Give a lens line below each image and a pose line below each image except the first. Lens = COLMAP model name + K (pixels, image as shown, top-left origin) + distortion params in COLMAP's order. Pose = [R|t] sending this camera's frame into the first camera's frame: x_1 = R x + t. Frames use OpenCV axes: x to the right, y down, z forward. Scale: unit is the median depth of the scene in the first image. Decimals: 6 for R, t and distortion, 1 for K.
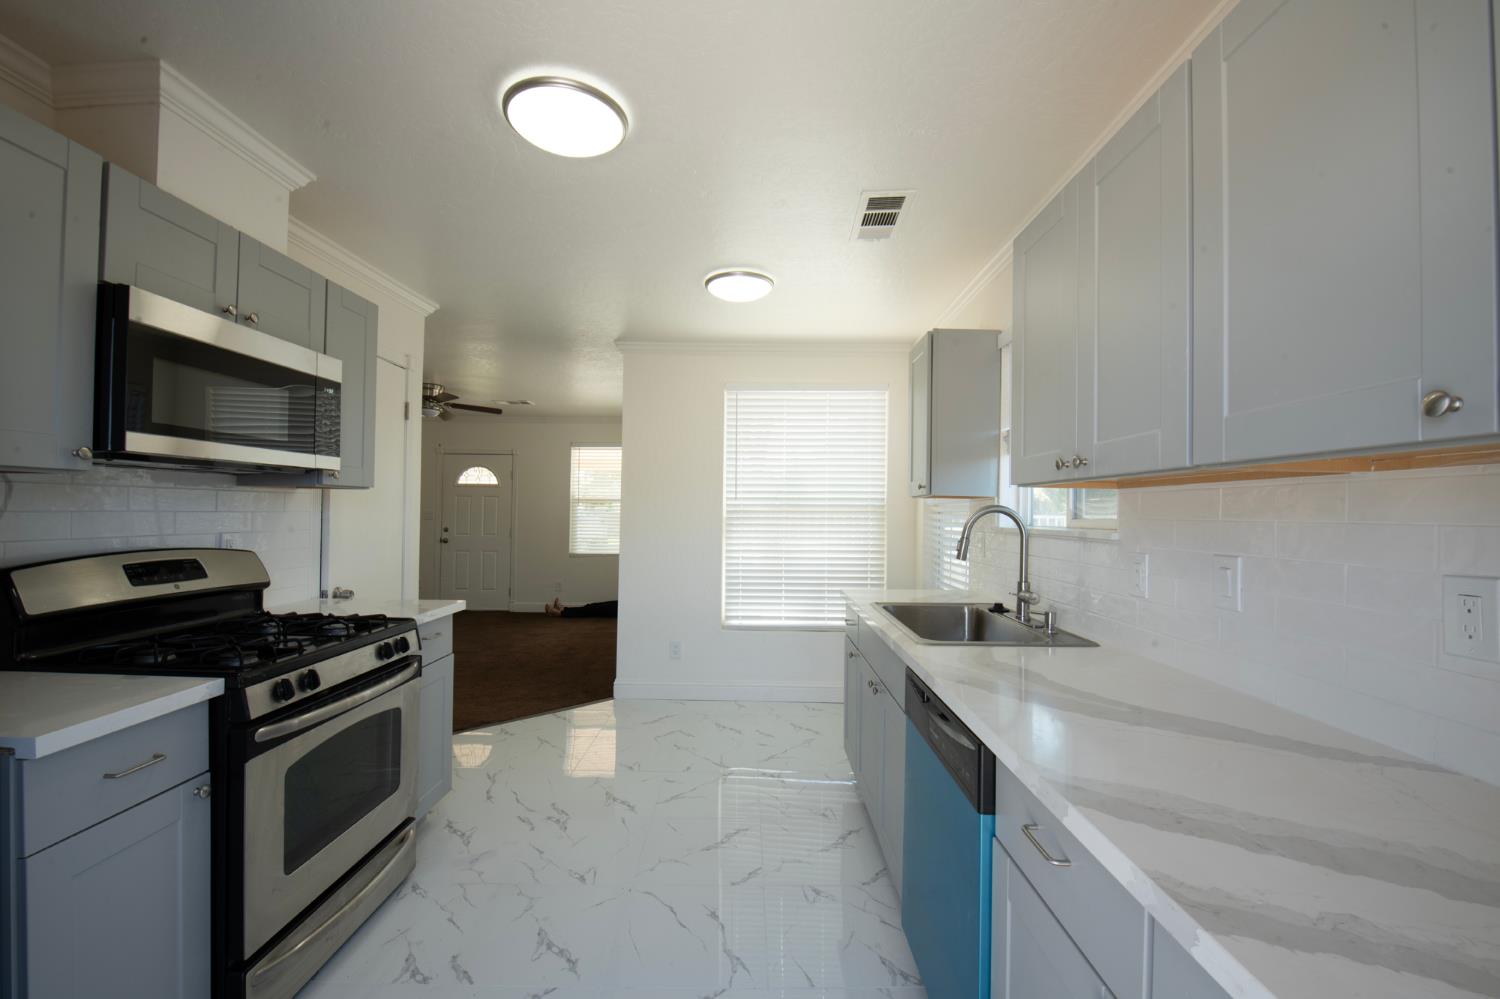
lens RADIAL K [[633.9, 0, 754.7], [0, 633.9, 500.3], [0, 0, 1]] dist [0.000264, -0.001293]
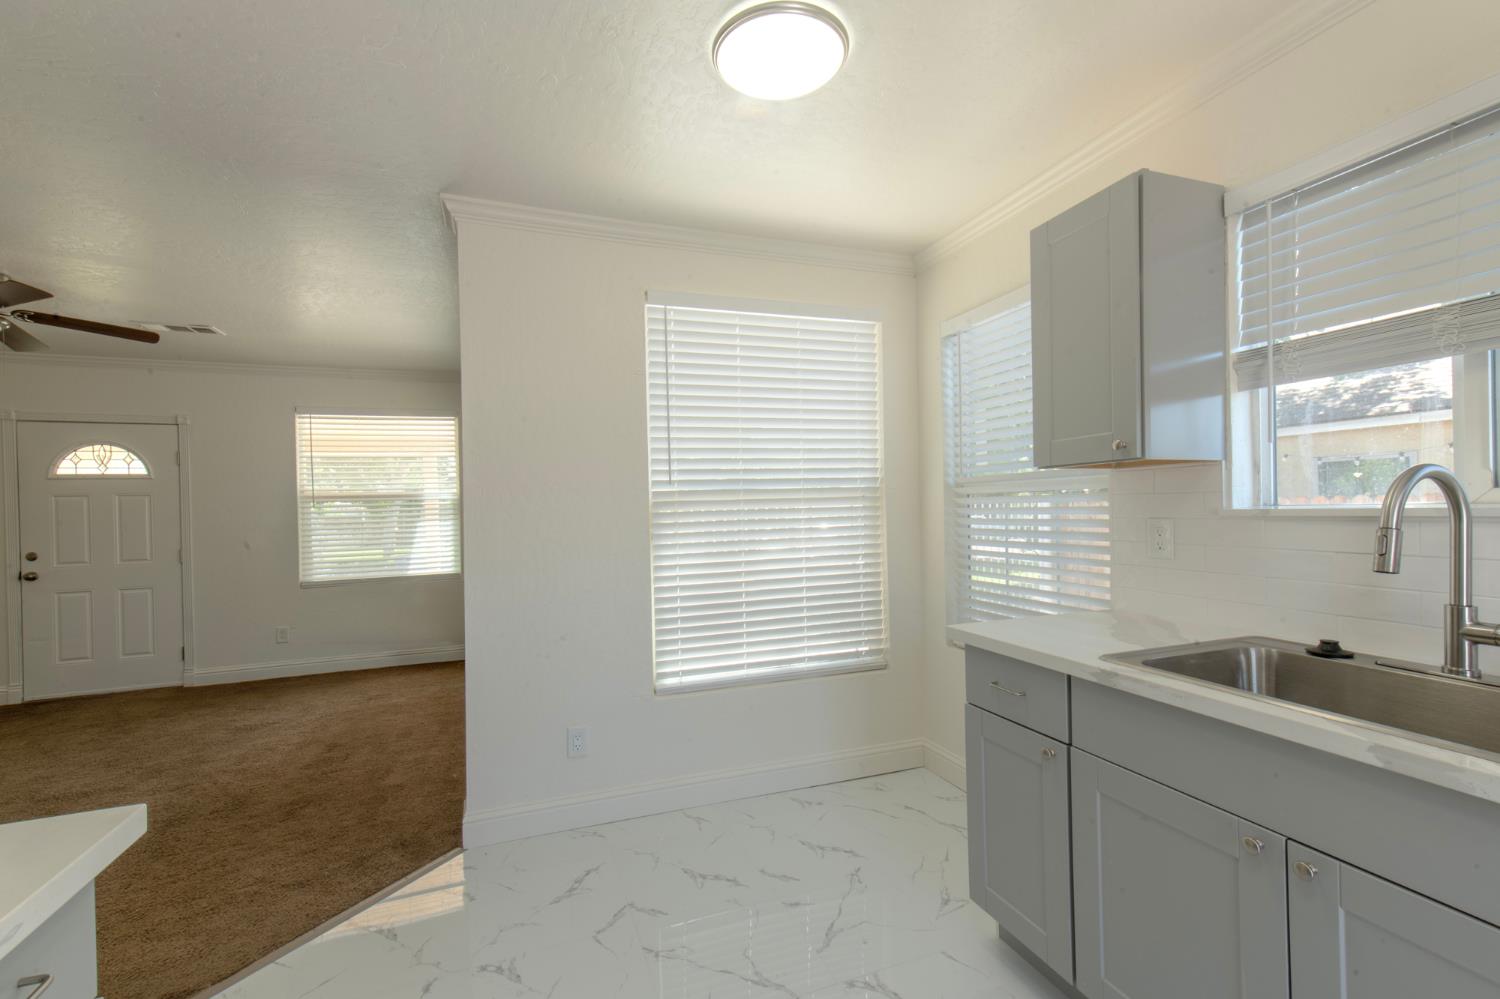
lens RADIAL K [[633.9, 0, 744.0], [0, 633.9, 509.9], [0, 0, 1]] dist [0.000264, -0.001293]
pose [[0.923316, -0.035644, 0.382384, -0.227780], [0.025811, 0.999192, 0.030814, 0.008046], [-0.383174, -0.018581, 0.923489, 0.467438]]
